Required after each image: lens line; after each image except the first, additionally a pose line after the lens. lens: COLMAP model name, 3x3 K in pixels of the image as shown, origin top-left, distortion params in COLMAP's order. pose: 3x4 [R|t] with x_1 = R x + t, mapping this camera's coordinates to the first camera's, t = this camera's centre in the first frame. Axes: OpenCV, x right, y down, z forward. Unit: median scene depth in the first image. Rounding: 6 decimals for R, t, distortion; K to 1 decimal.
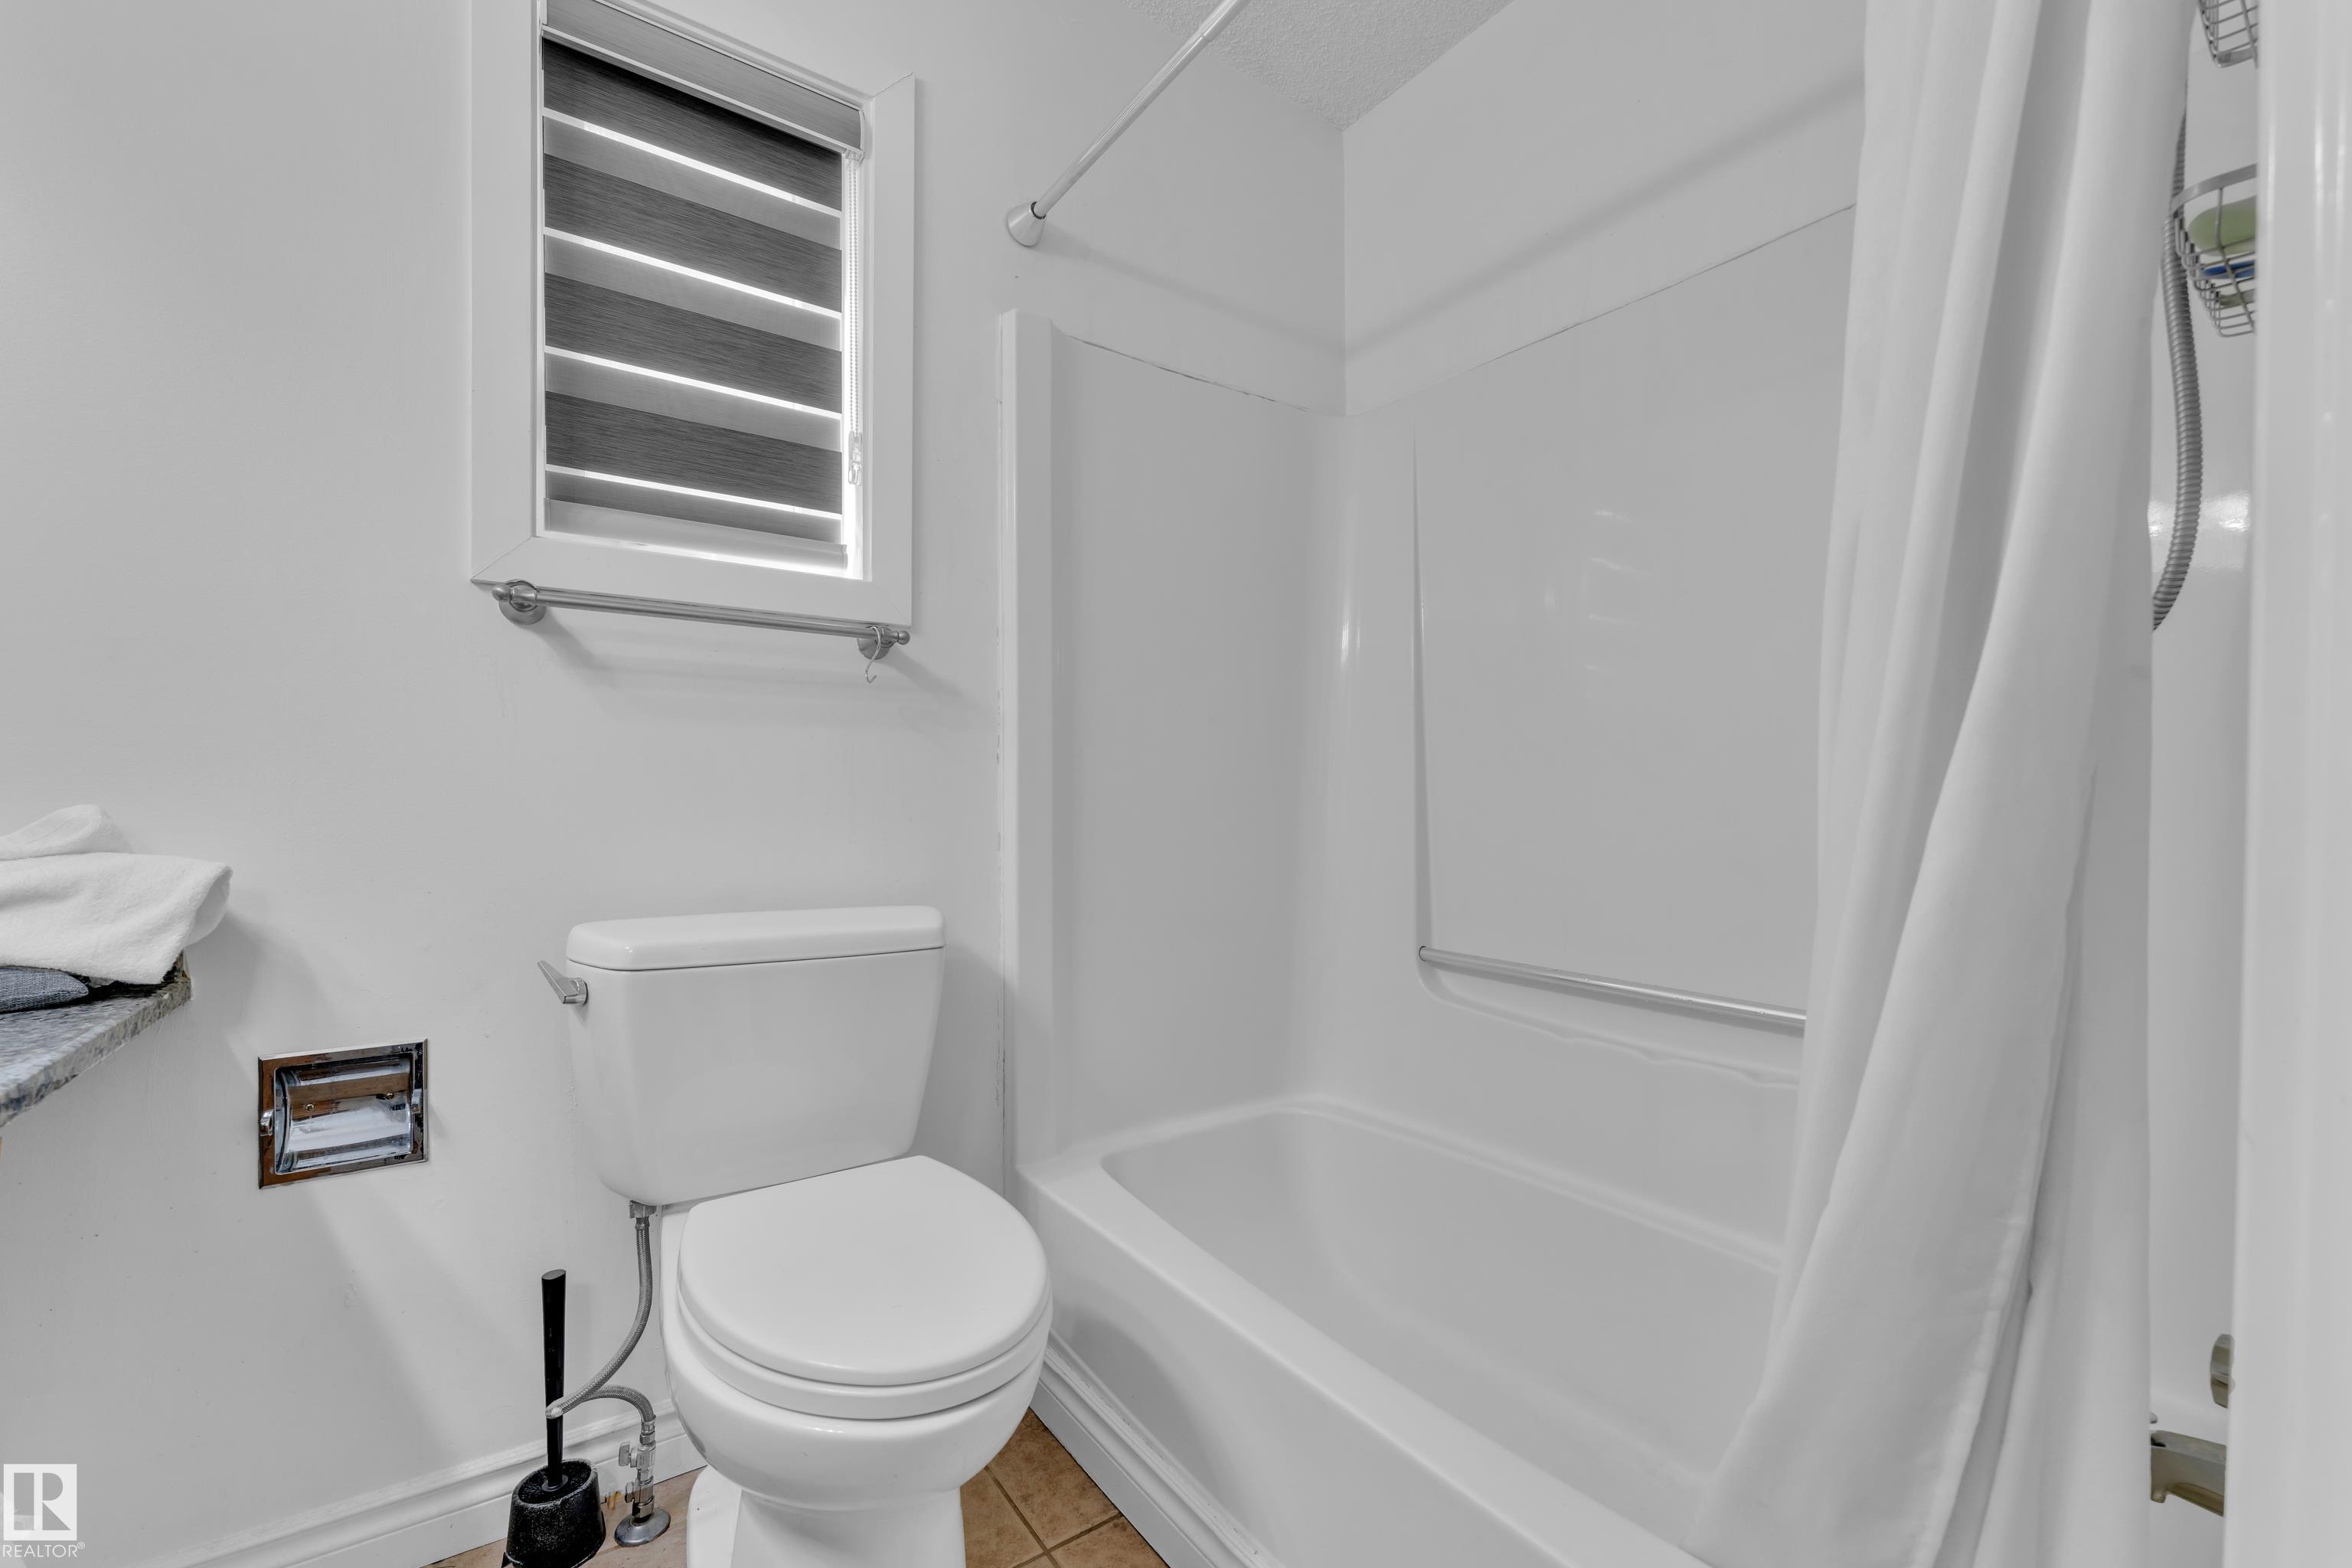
lens RADIAL K [[971.7, 0, 1174.9], [0, 971.7, 808.8], [0, 0, 1]] dist [-0.000994, -0.000131]
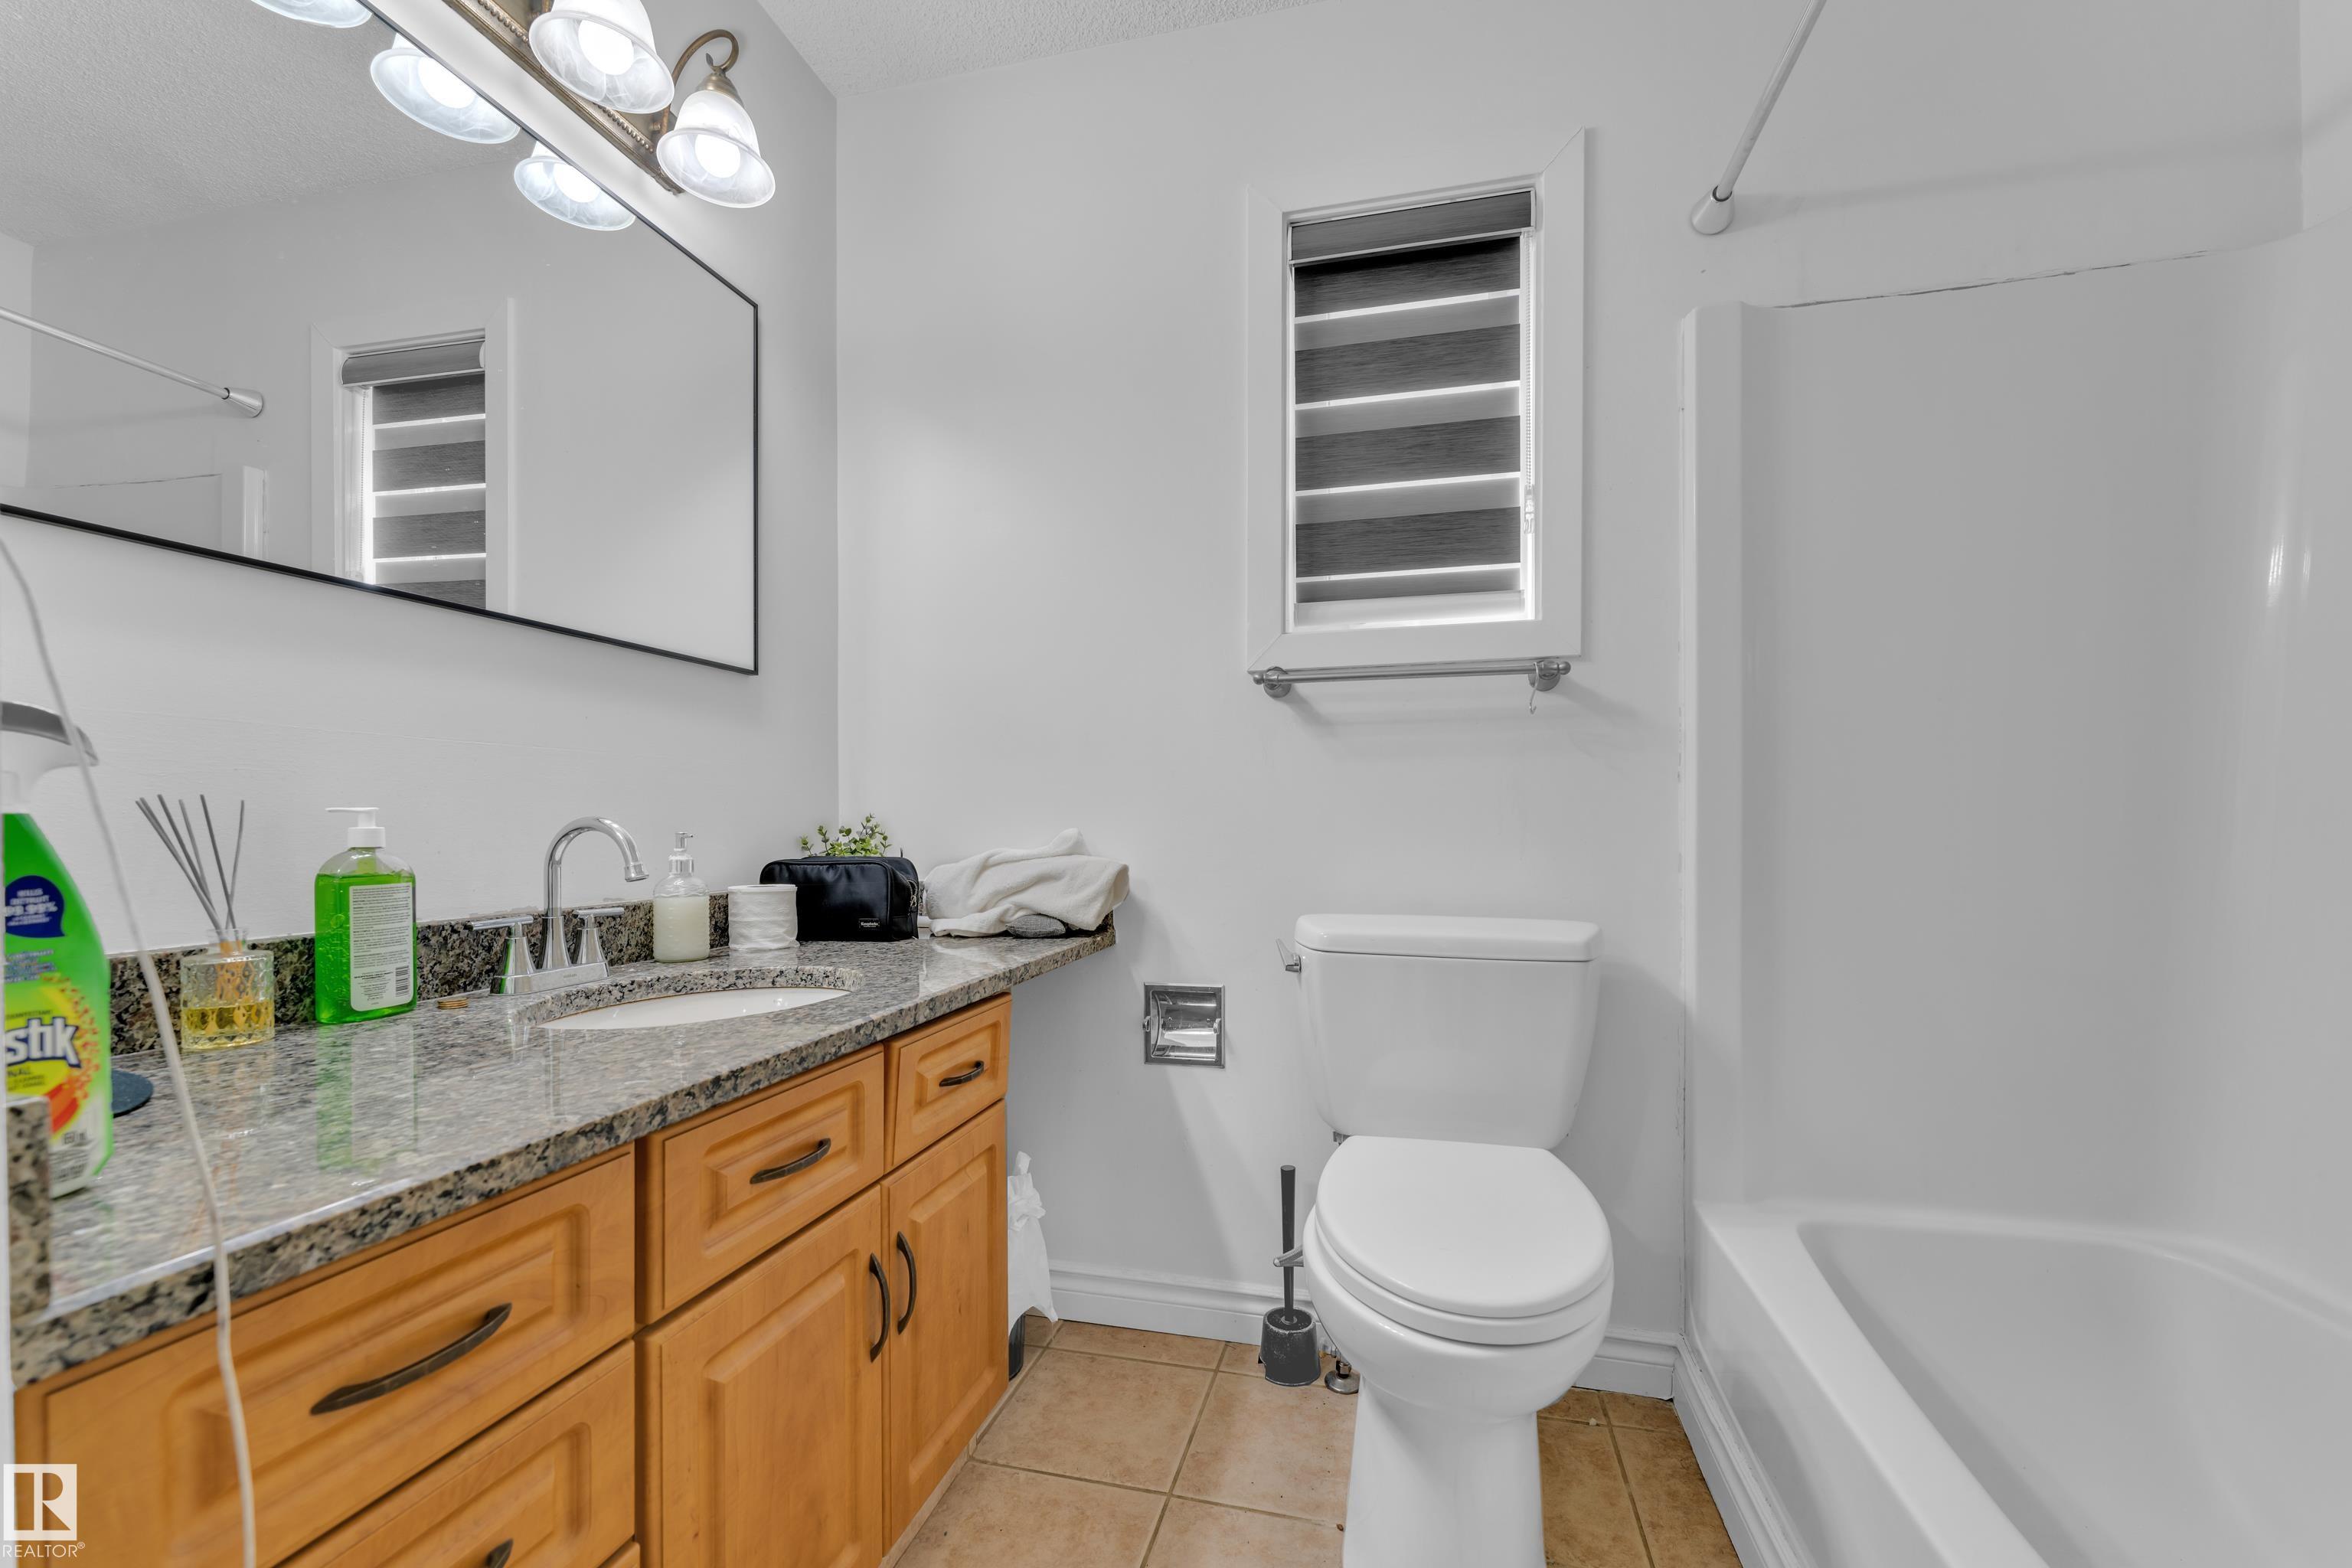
lens RADIAL K [[946.0, 0, 1180.3], [0, 946.0, 834.8], [0, 0, 1]] dist [0.001121, 0.000372]
pose [[0.654033, -0.000849, -0.756466, 0.247253], [0.001400, 0.999999, 0.000088, 0.005784], [0.756465, -0.001117, 0.654033, 0.005380]]
